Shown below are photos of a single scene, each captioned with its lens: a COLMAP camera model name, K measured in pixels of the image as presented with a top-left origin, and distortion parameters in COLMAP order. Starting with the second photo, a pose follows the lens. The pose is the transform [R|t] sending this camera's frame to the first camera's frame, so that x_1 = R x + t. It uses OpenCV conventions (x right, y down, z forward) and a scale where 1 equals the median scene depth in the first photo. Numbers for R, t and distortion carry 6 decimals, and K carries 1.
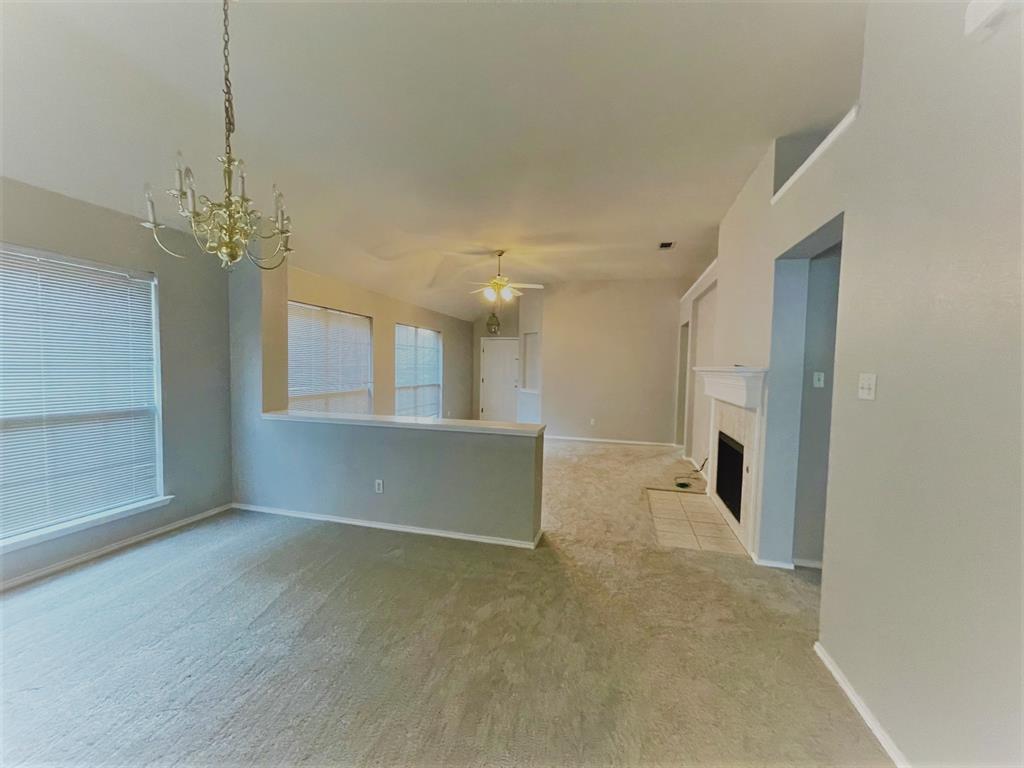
lens RADIAL K [[413.3, 0, 513.0], [0, 413.3, 385.9], [0, 0, 1]] dist [-0.003060, -0.000356]
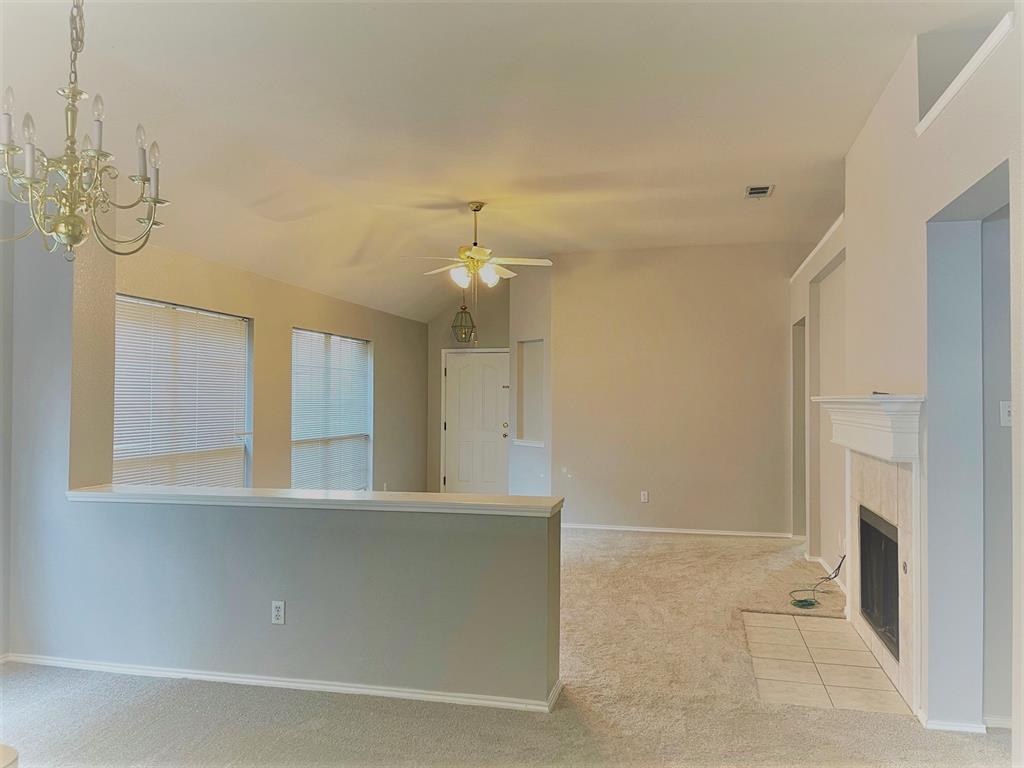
lens RADIAL K [[770.8, 0, 517.9], [0, 770.8, 382.6], [0, 0, 1]] dist [0.051278, -0.050917]
pose [[0.999399, -0.016268, 0.030619, -0.014305], [0.018343, 0.997464, -0.068767, 0.003065], [-0.029423, 0.069287, 0.997163, -0.096750]]
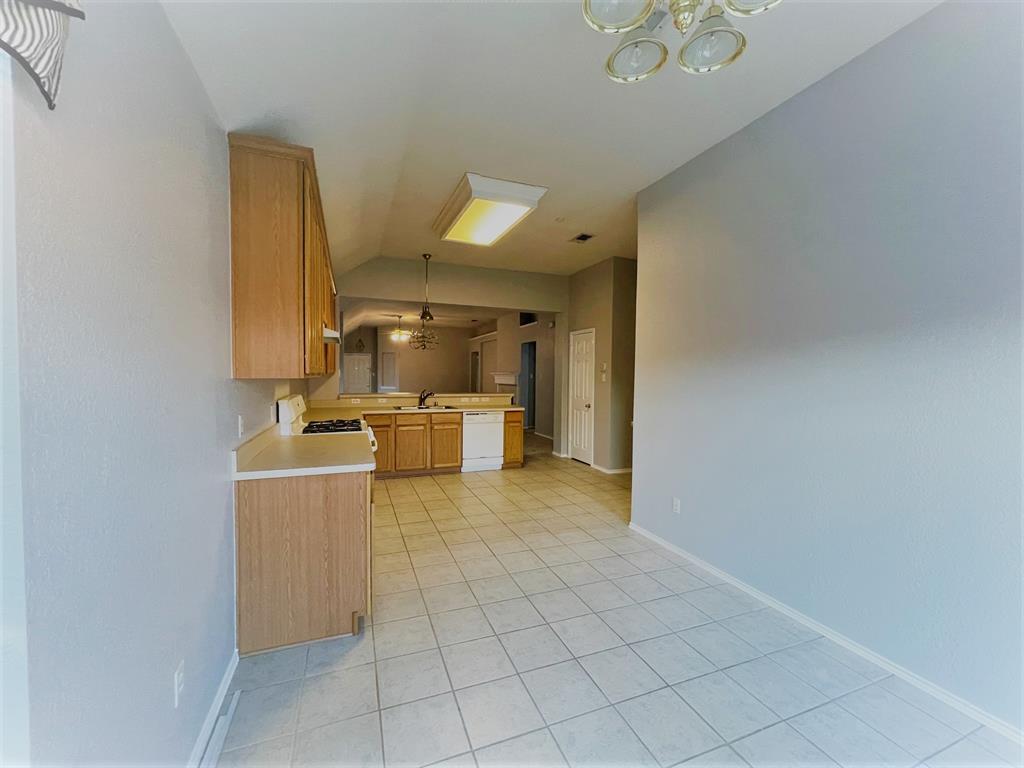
lens RADIAL K [[413.3, 0, 510.6], [0, 413.3, 388.0], [0, 0, 1]] dist [-0.003060, -0.000356]
pose [[0.810524, -0.030591, 0.584905, -1.097039], [0.033903, 0.999411, 0.005290, 0.045386], [-0.584723, 0.015542, 0.811084, -1.315399]]
